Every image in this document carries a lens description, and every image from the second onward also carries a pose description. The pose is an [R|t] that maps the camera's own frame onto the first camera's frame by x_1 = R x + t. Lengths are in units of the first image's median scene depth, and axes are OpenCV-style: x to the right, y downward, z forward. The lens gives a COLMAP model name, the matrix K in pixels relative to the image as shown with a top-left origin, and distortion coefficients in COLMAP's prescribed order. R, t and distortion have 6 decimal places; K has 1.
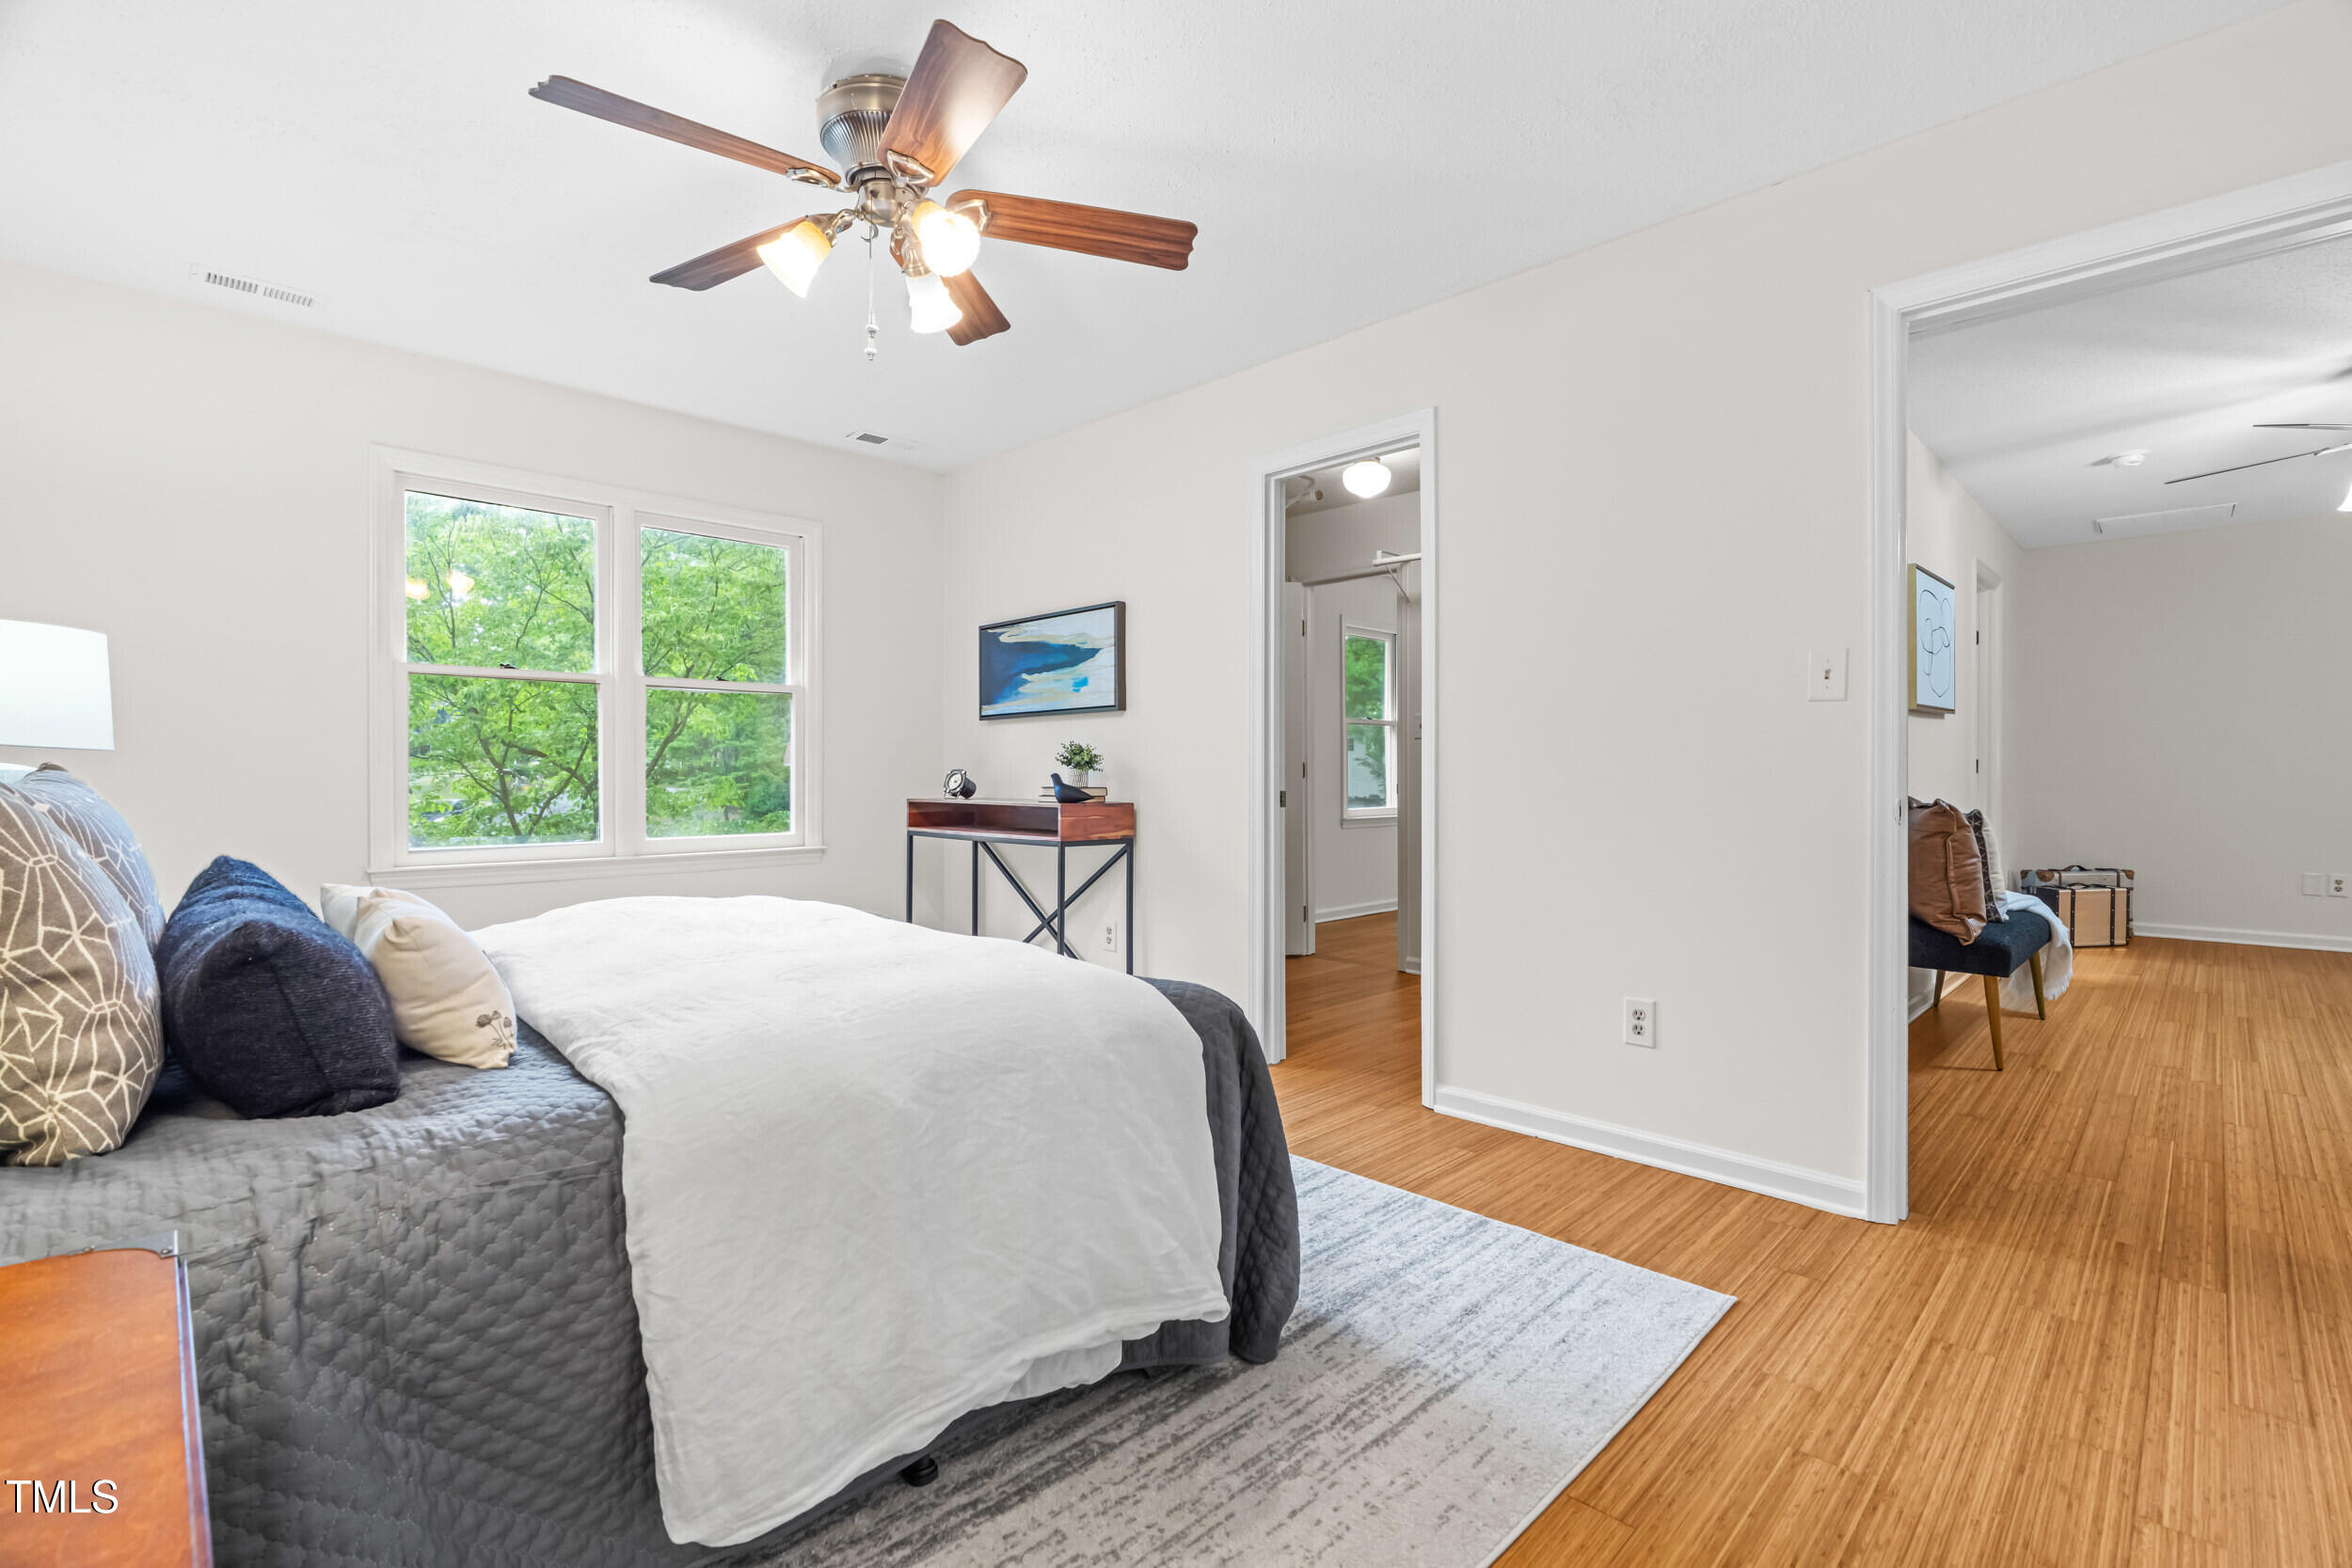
lens RADIAL K [[1052.4, 0, 1169.9], [0, 1052.4, 780.6], [0, 0, 1]] dist [-0.006174, 0.000277]
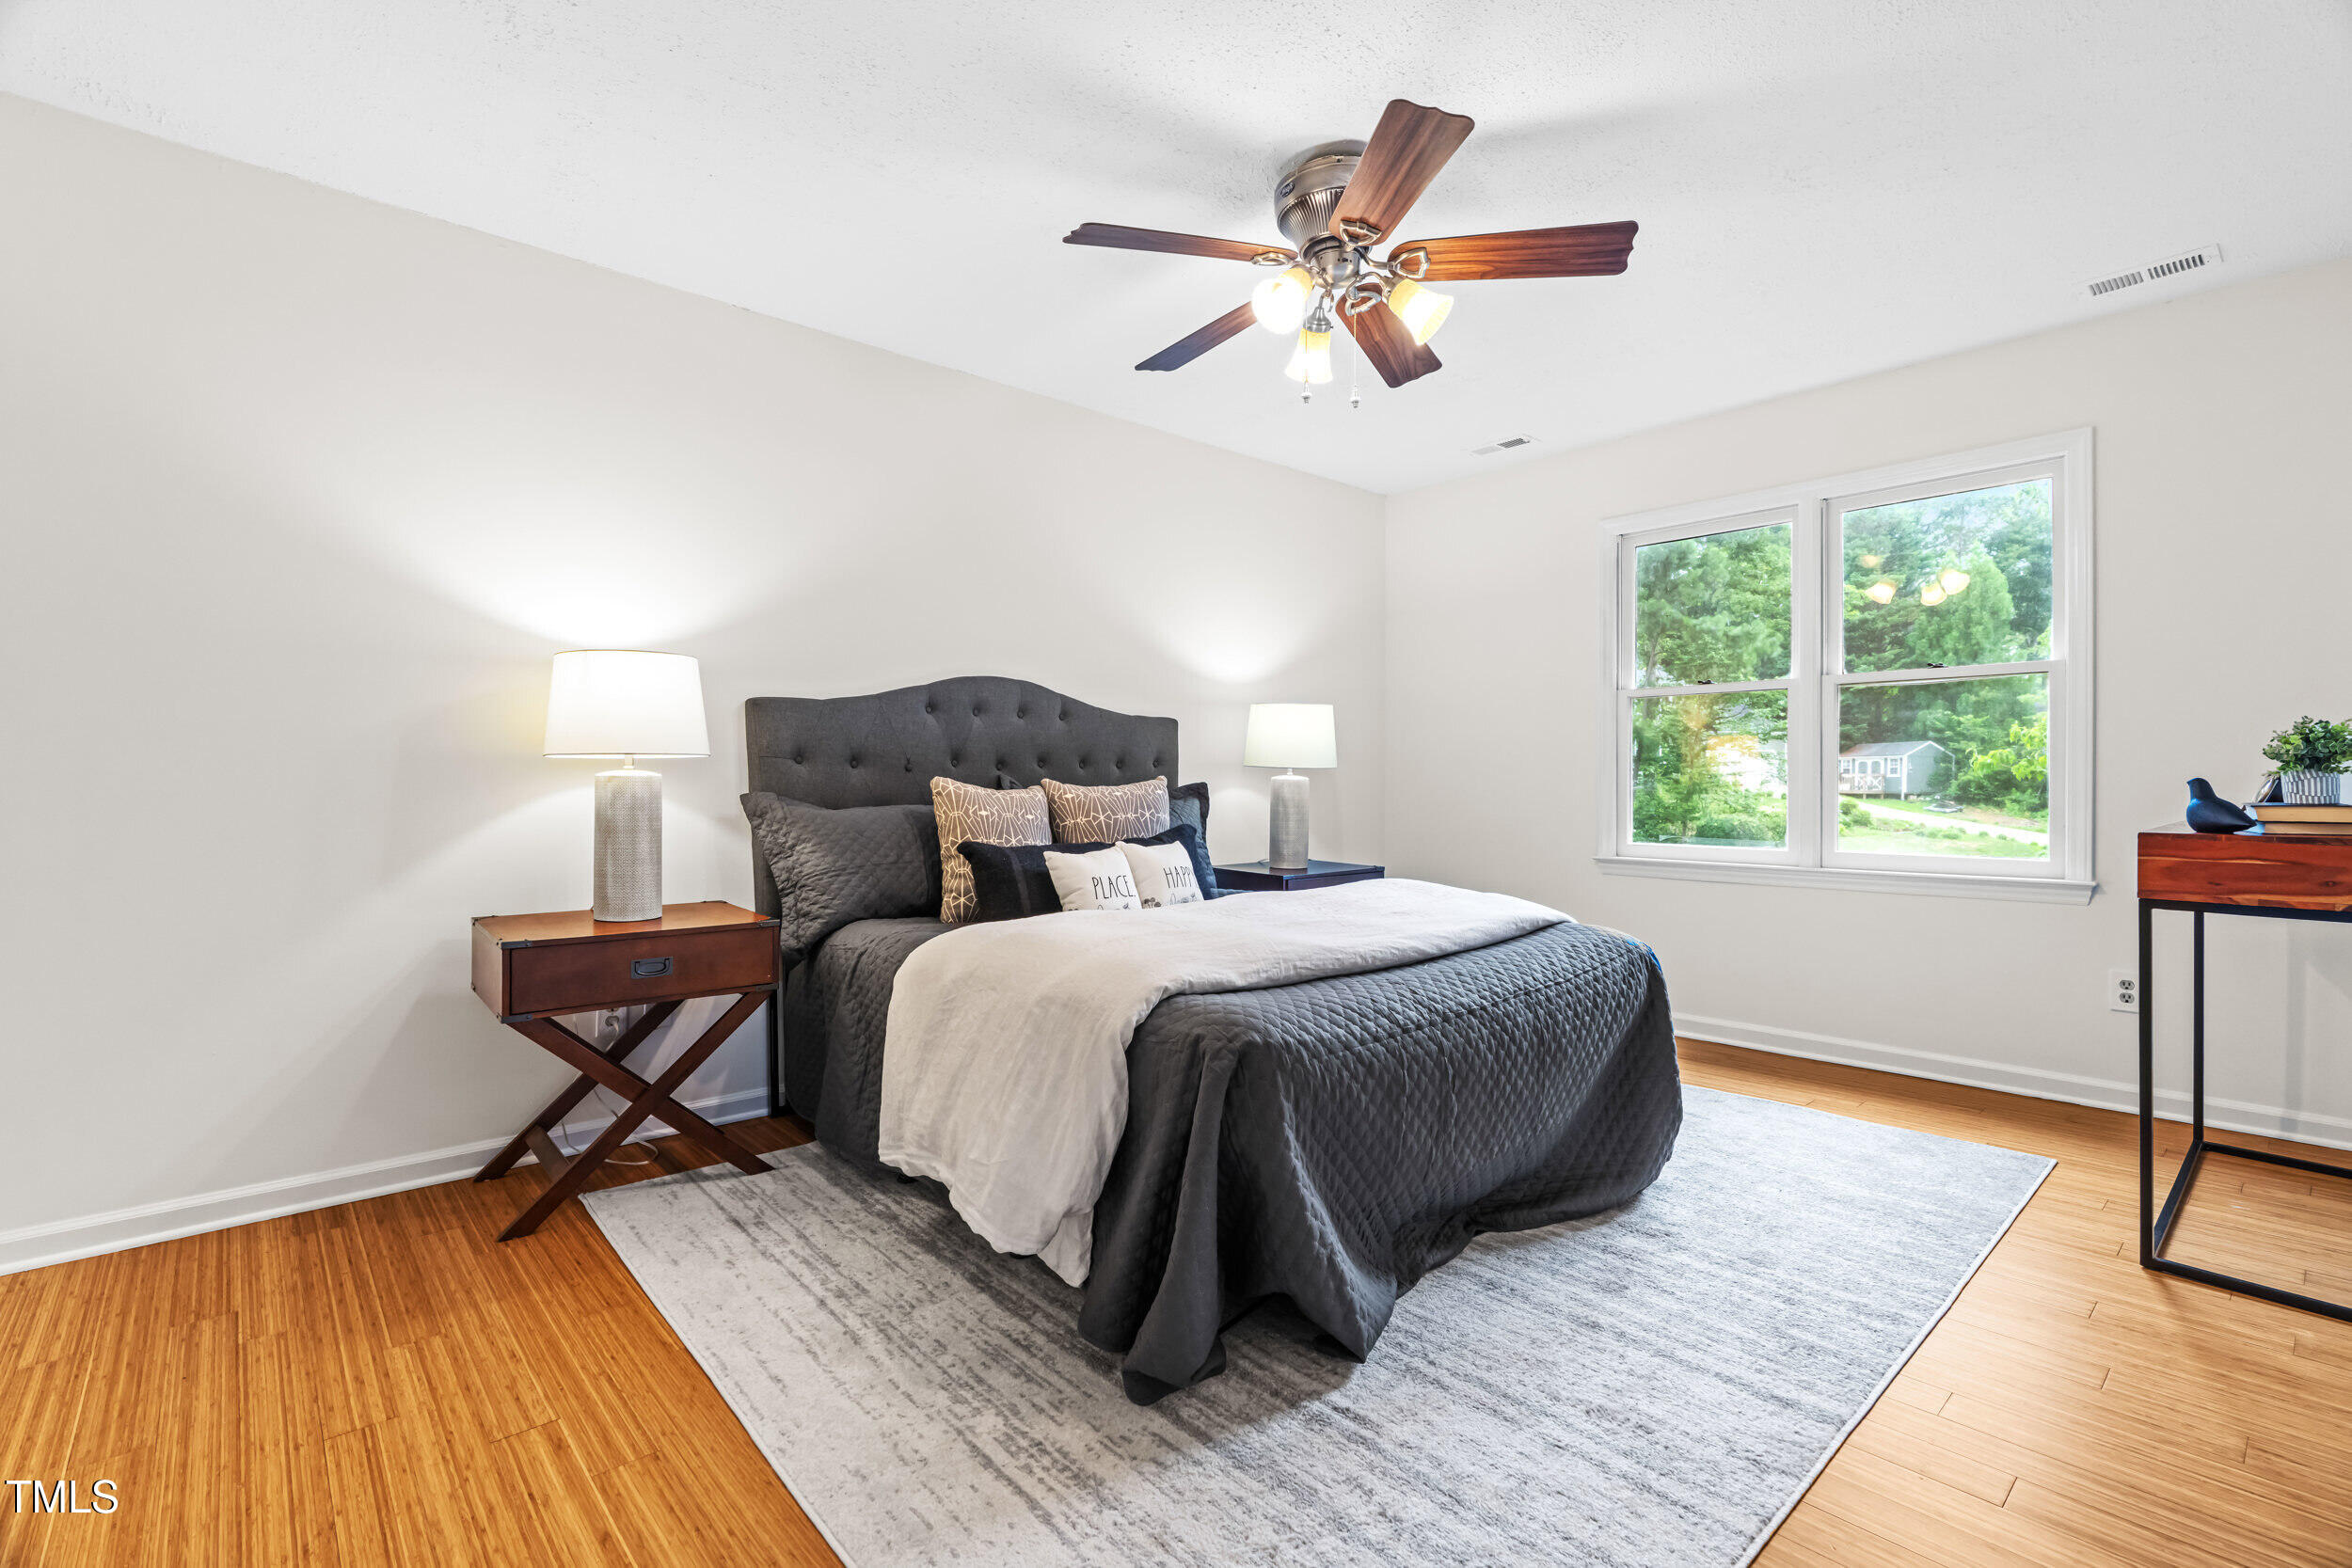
lens RADIAL K [[1052.4, 0, 1174.9], [0, 1052.4, 791.1], [0, 0, 1]] dist [-0.006174, 0.000277]
pose [[-0.055318, 0.007717, -0.998439, 1.122759], [0.000667, 0.999970, 0.007692, -0.006823], [0.998469, -0.000240, -0.055321, 1.181977]]
